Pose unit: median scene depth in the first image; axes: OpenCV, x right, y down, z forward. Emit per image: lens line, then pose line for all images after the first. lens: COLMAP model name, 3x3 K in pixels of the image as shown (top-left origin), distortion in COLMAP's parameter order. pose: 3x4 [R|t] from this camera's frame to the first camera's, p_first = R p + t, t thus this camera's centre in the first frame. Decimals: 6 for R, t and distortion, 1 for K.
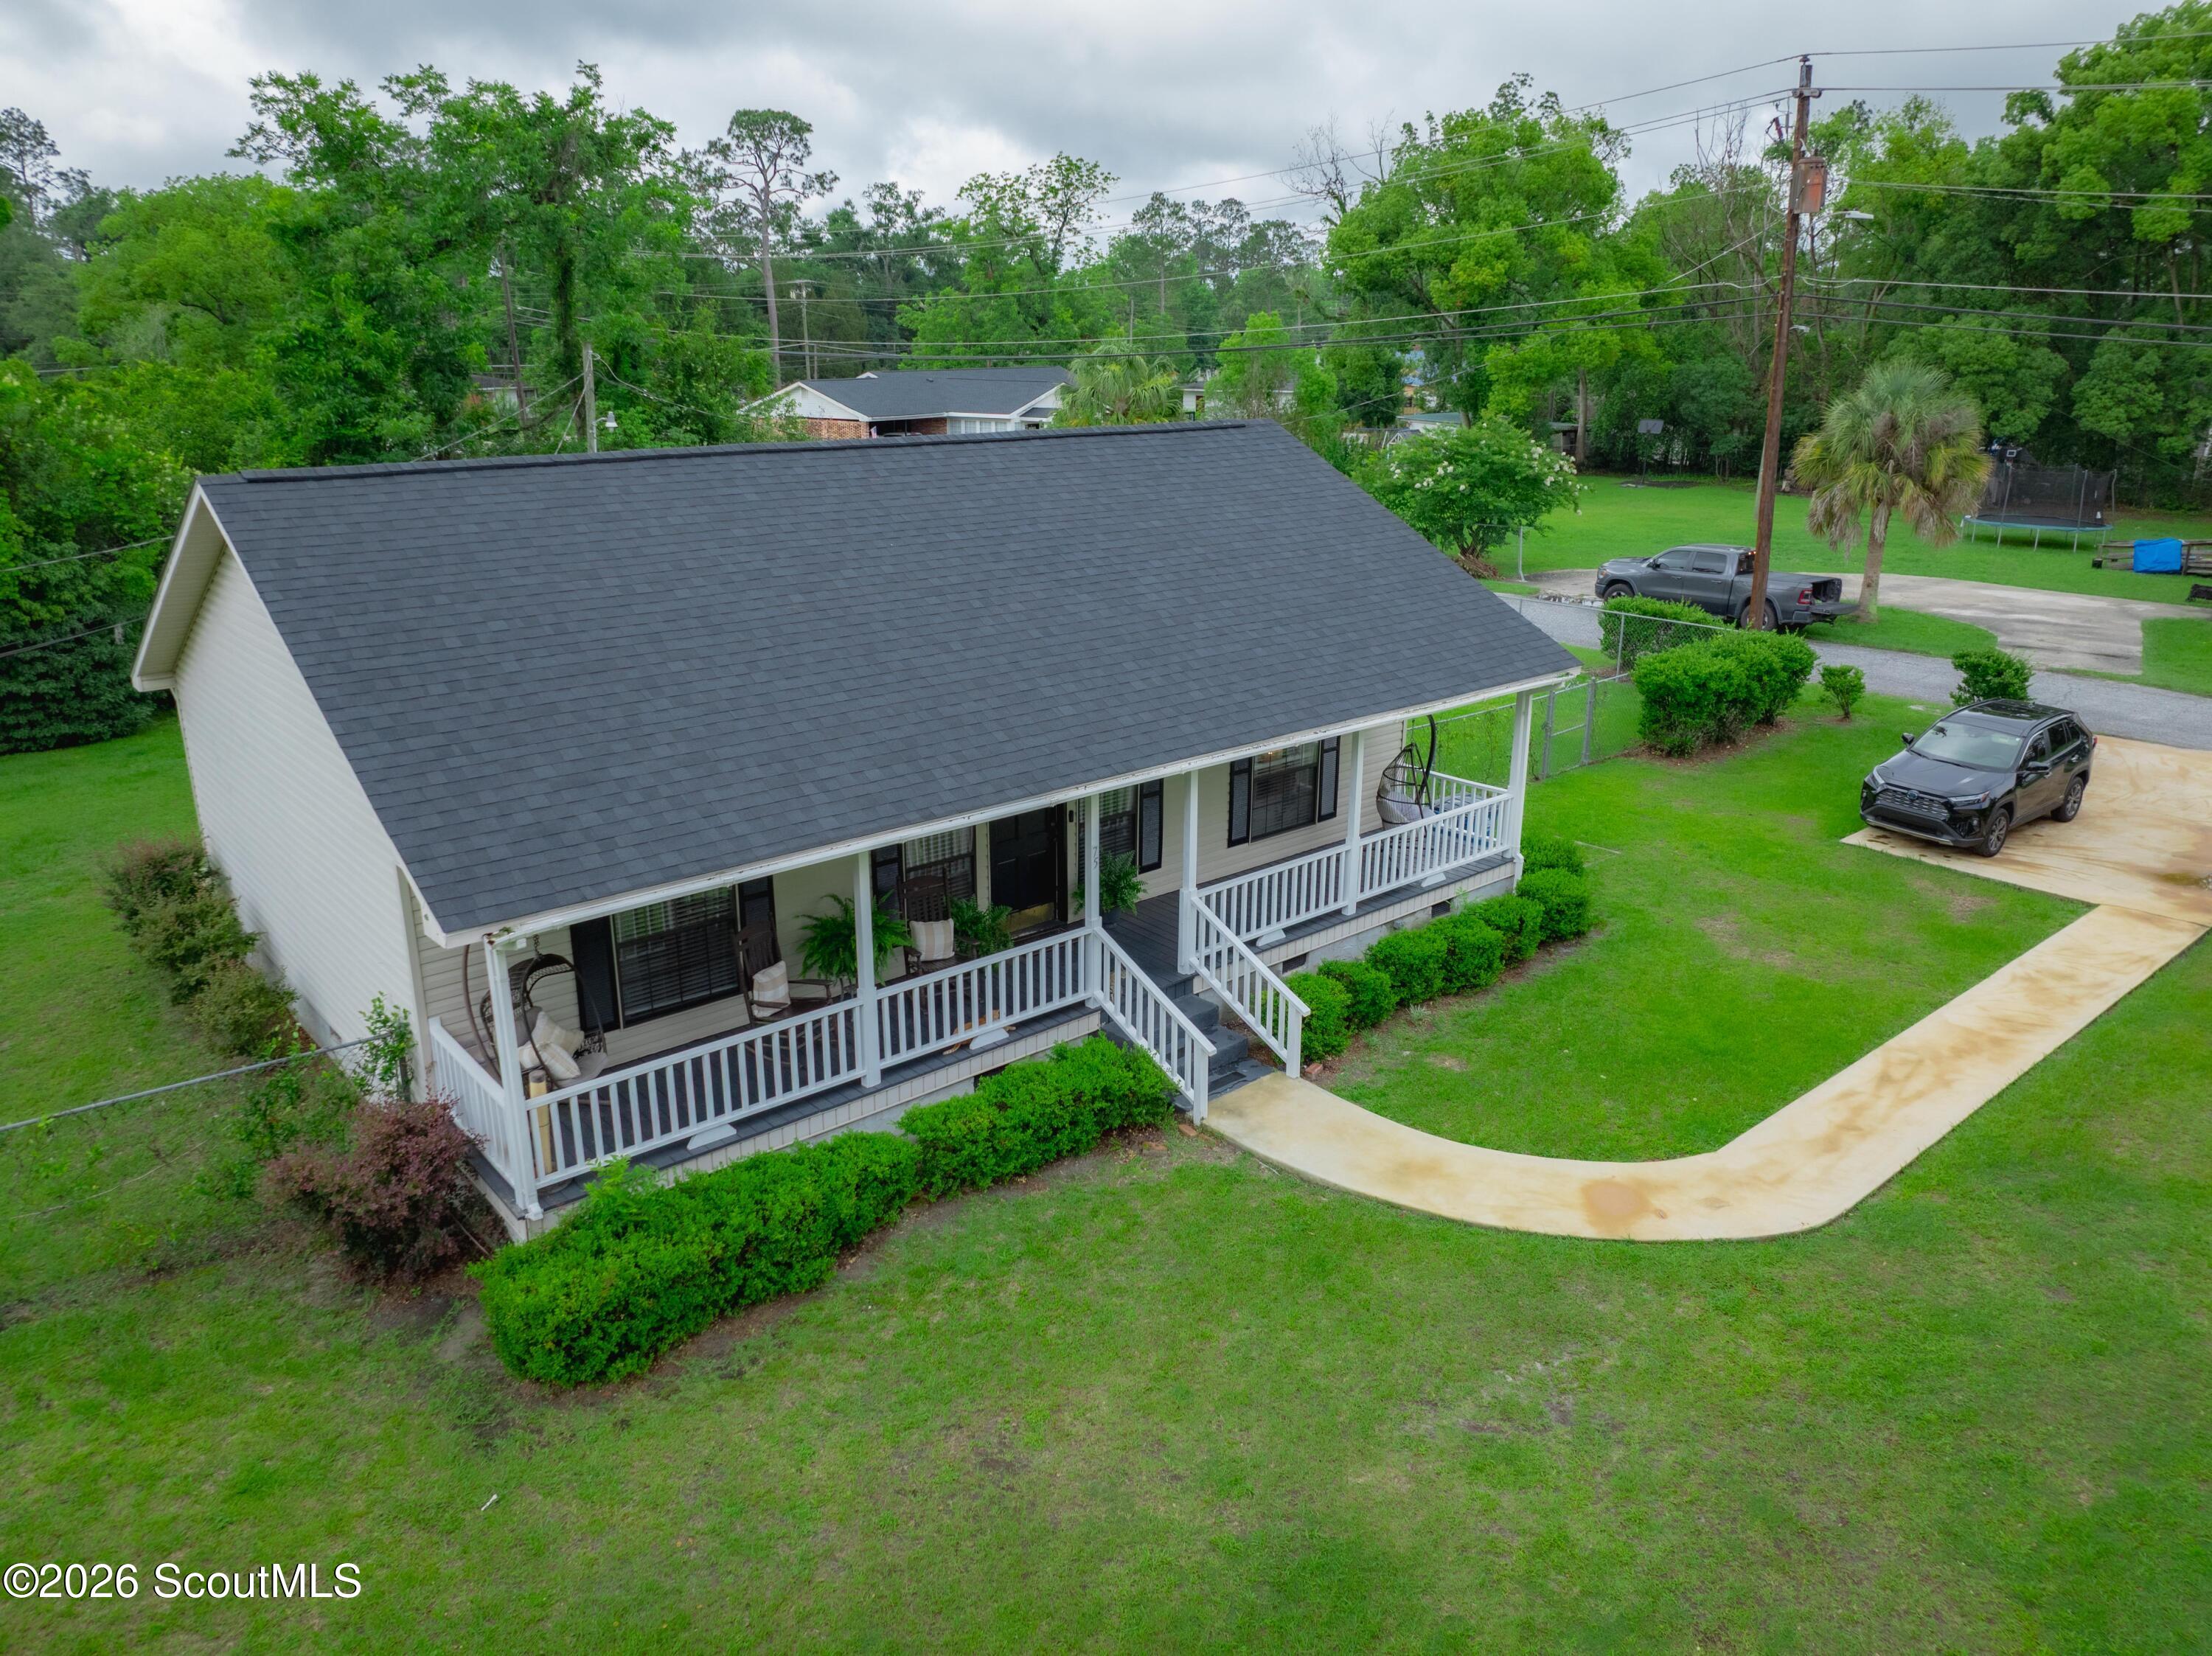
lens RADIAL K [[1543.3, 0, 1092.3], [0, 1543.3, 820.7], [0, 0, 1]] dist [-0.045209, 0.006927]
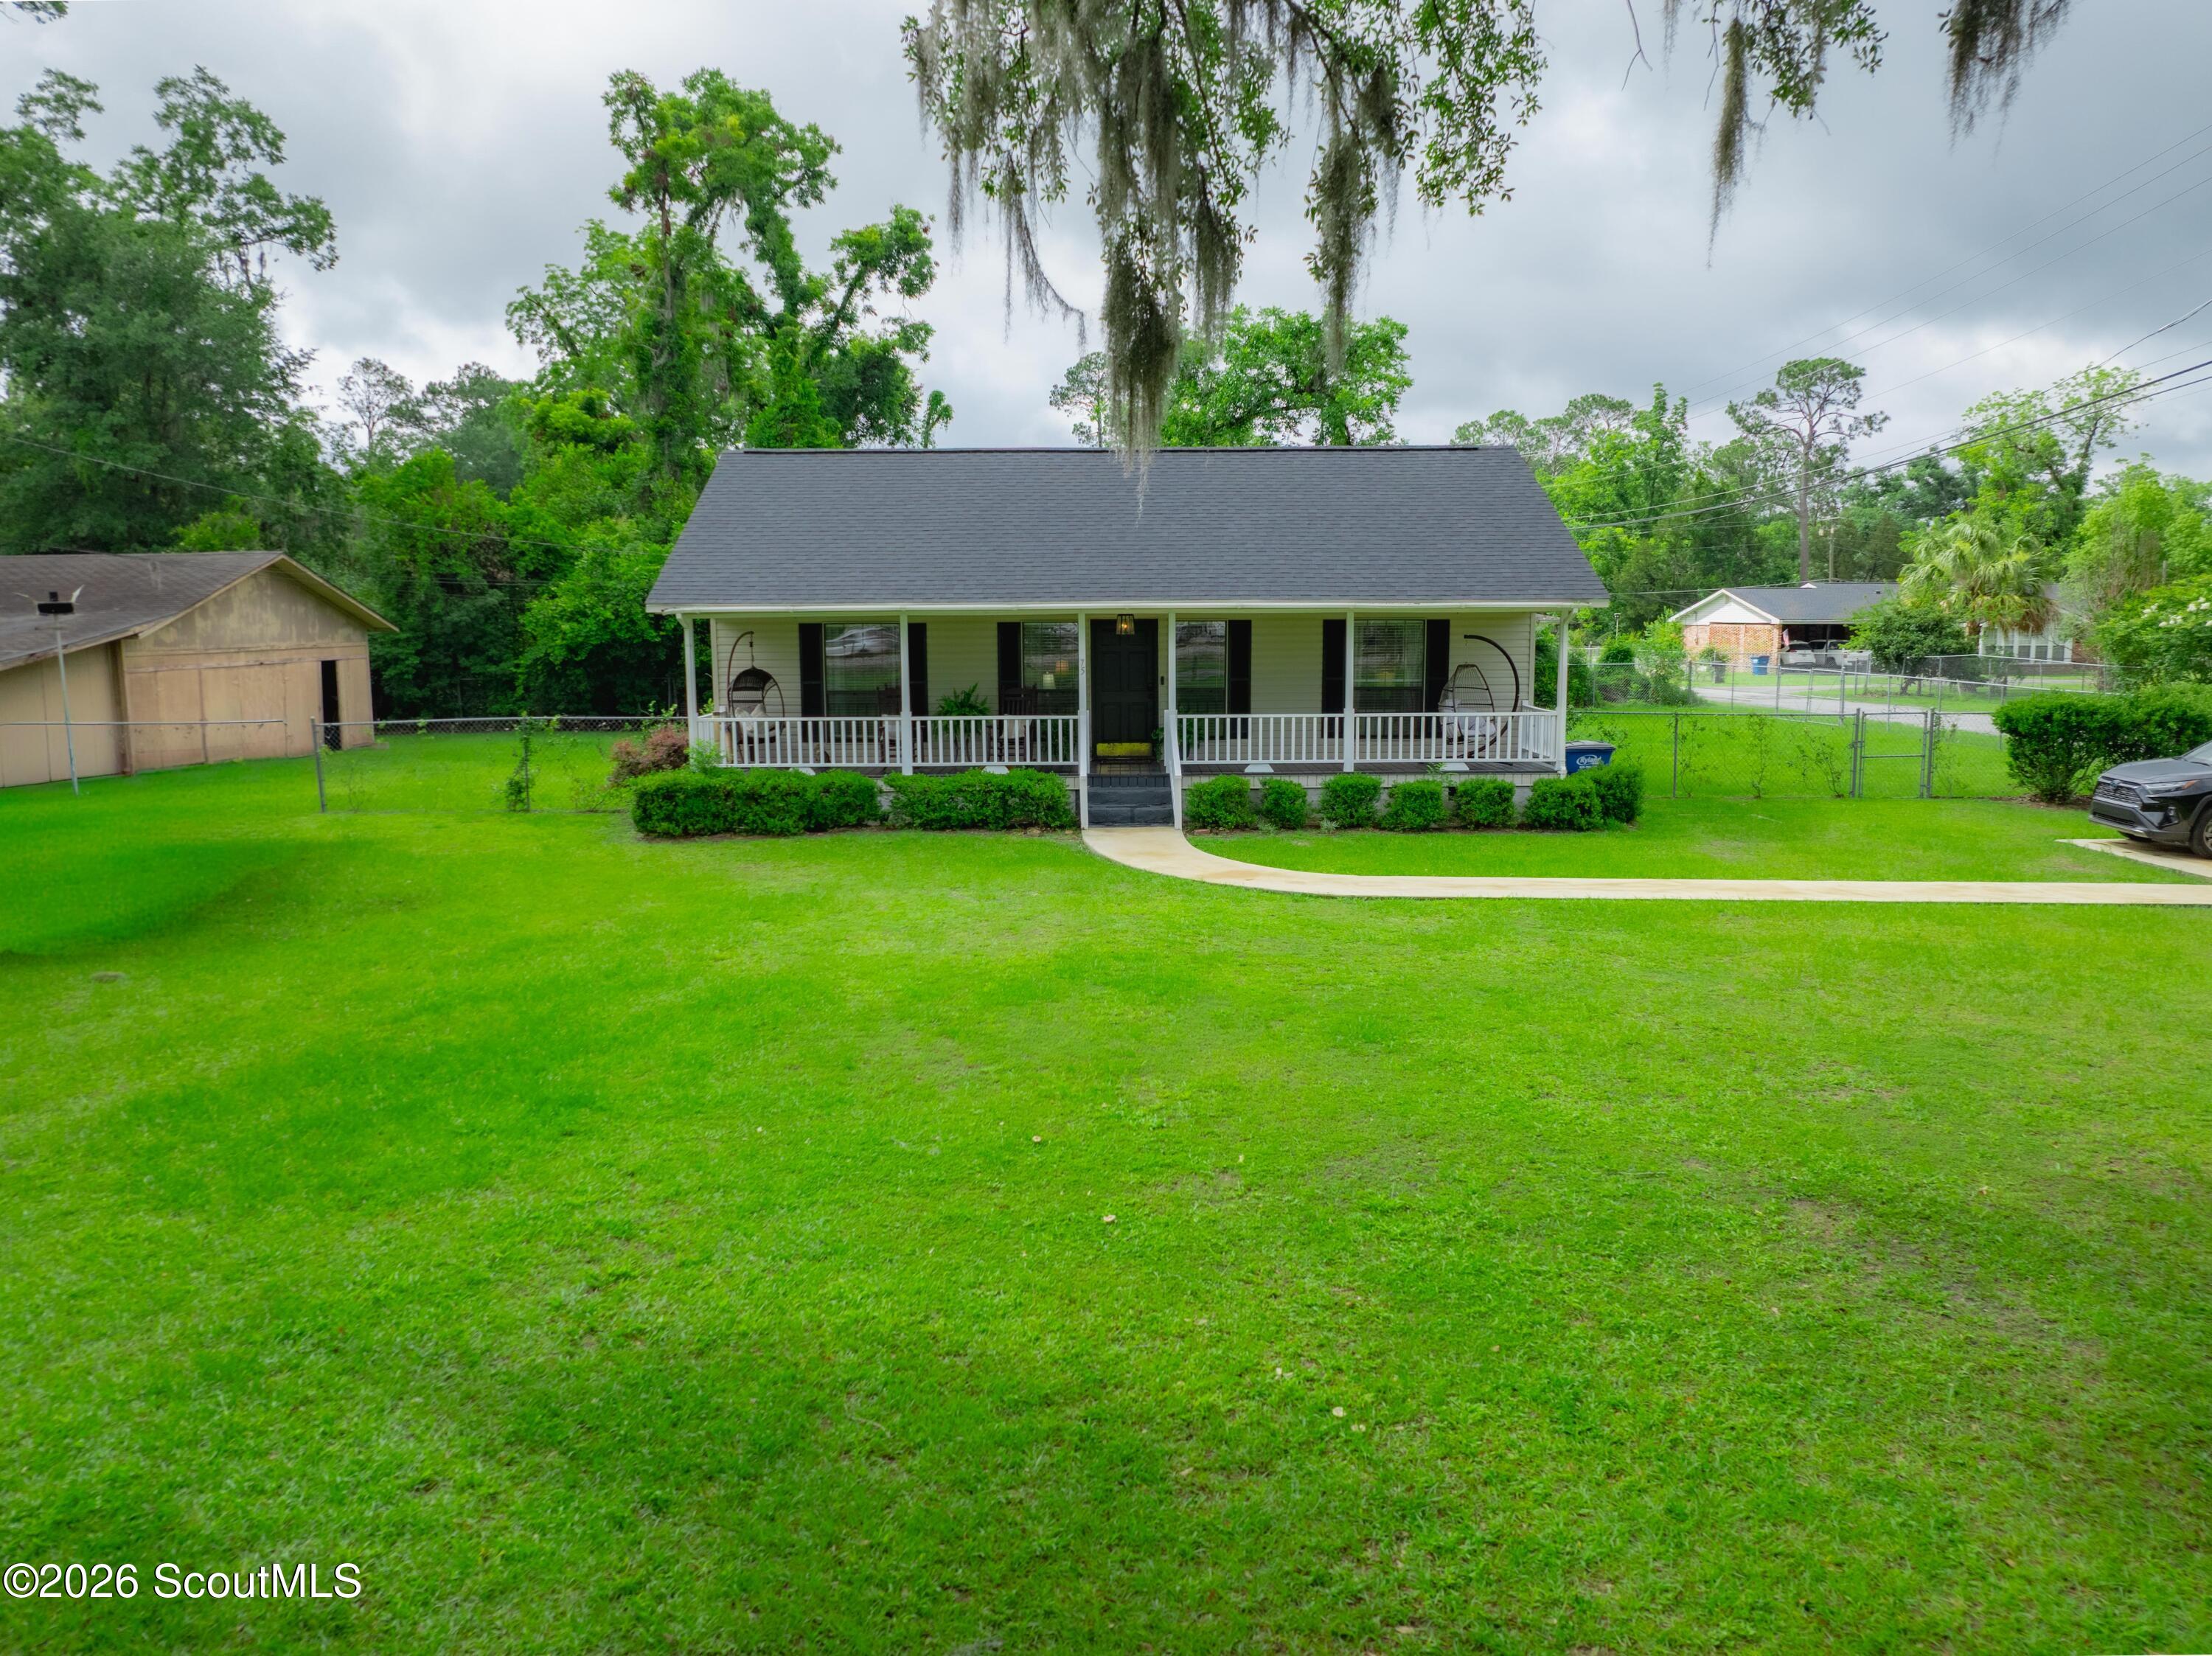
lens RADIAL K [[1543.3, 0, 1101.6], [0, 1543.3, 833.2], [0, 0, 1]] dist [-0.045209, 0.006927]
pose [[0.757475, 0.082427, -0.647639, 0.952561], [-0.189206, 0.977141, -0.096931, 0.308010], [0.624846, 0.195960, 0.755756, -0.095527]]
